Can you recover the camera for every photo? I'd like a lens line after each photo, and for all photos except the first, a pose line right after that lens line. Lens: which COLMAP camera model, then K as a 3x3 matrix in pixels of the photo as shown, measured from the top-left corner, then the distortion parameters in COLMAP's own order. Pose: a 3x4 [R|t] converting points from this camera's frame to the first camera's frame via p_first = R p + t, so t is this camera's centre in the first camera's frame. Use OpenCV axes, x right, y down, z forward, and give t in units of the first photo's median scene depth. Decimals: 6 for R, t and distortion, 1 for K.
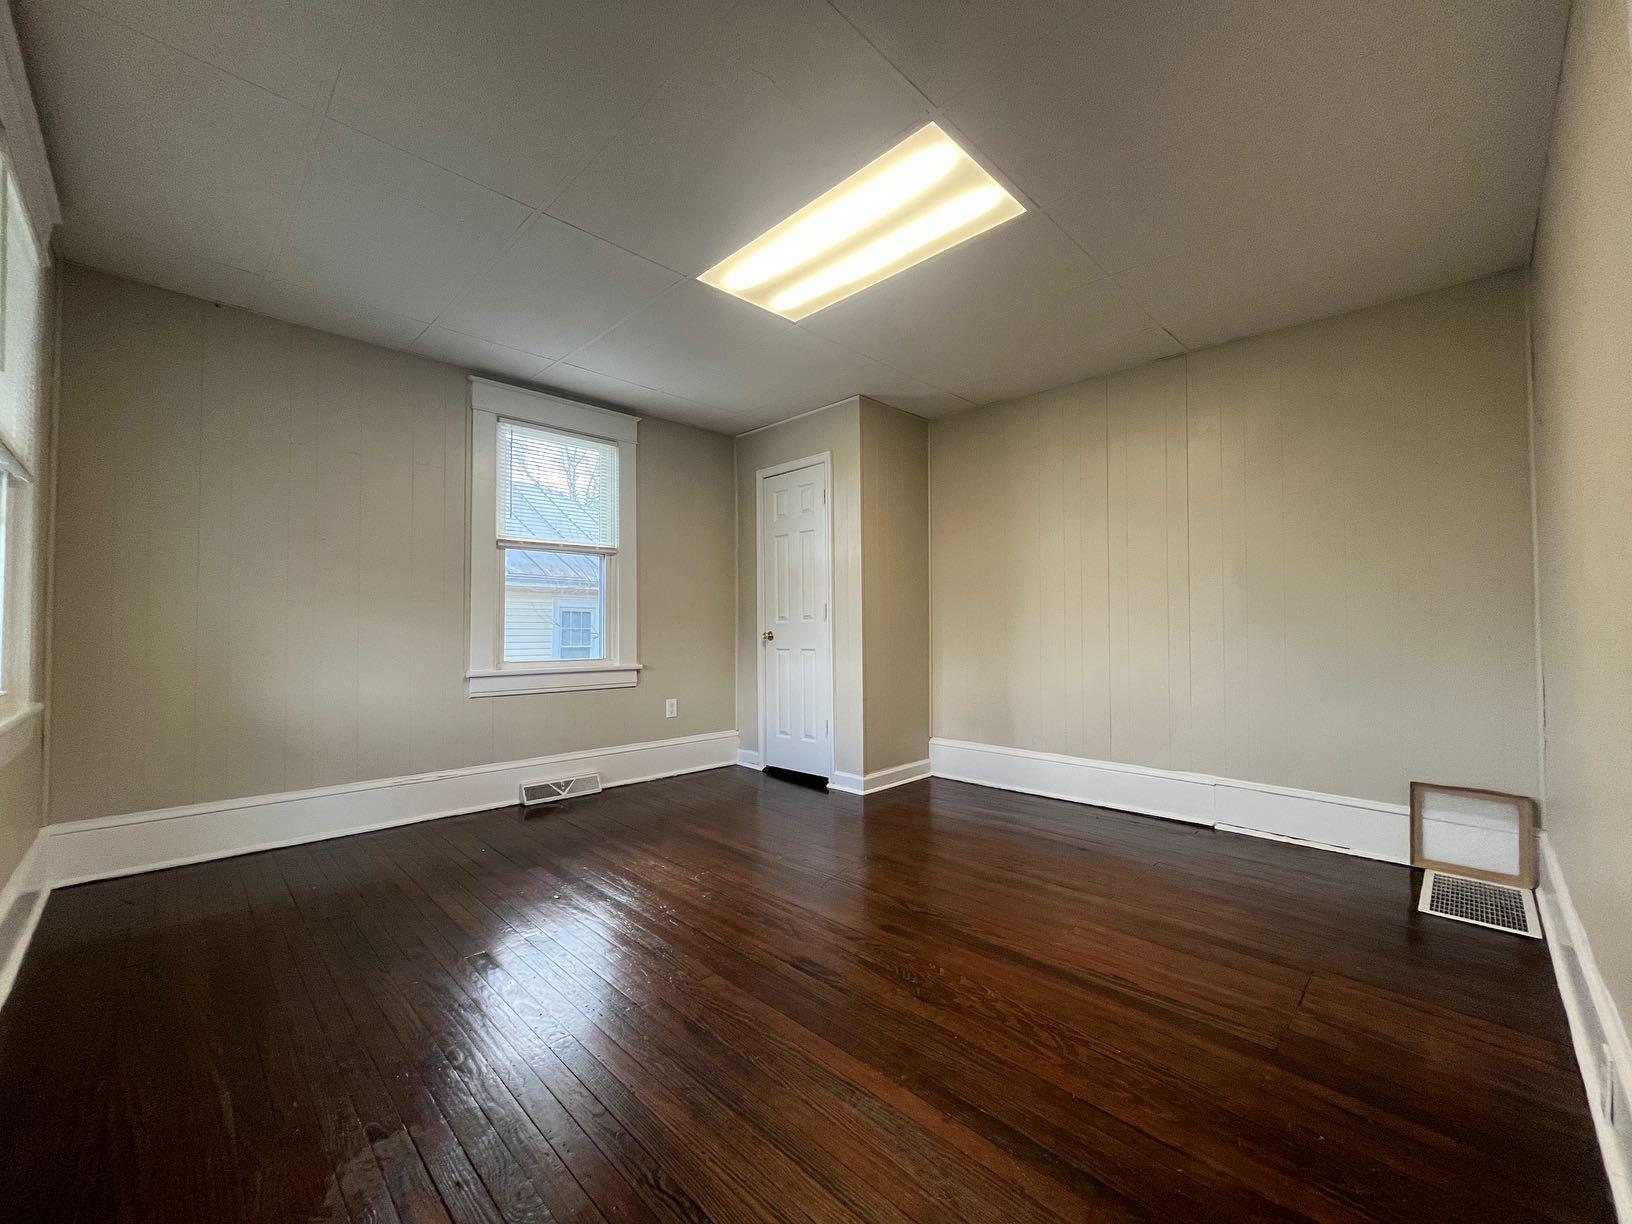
lens RADIAL K [[654.2, 0, 816.0], [0, 654.2, 612.0], [0, 0, 1]] dist [-0.001059, -0.000012]
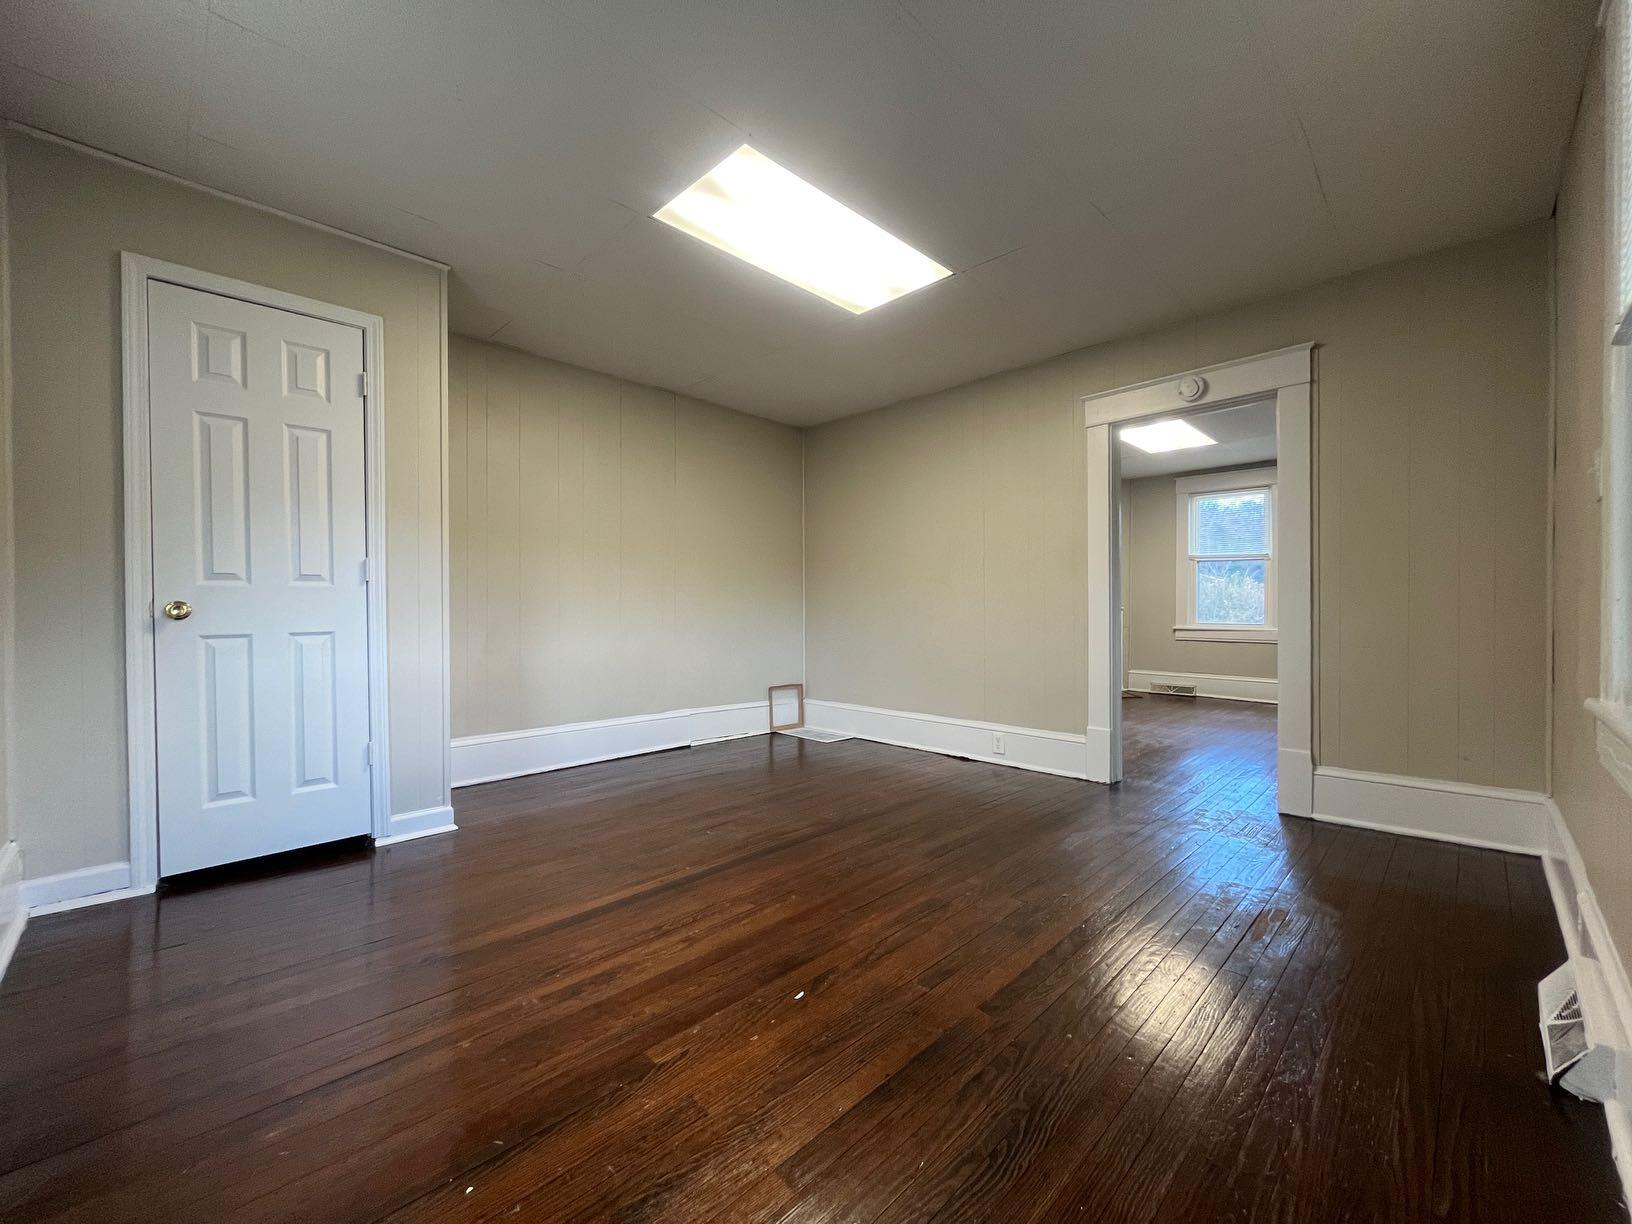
lens RADIAL K [[654.2, 0, 816.0], [0, 654.2, 612.0], [0, 0, 1]] dist [-0.001059, -0.000012]
pose [[0.016459, -0.005408, 0.999850, -0.773166], [-0.024356, 0.999686, 0.005808, 0.031602], [-0.999568, -0.024448, 0.016322, 0.718153]]
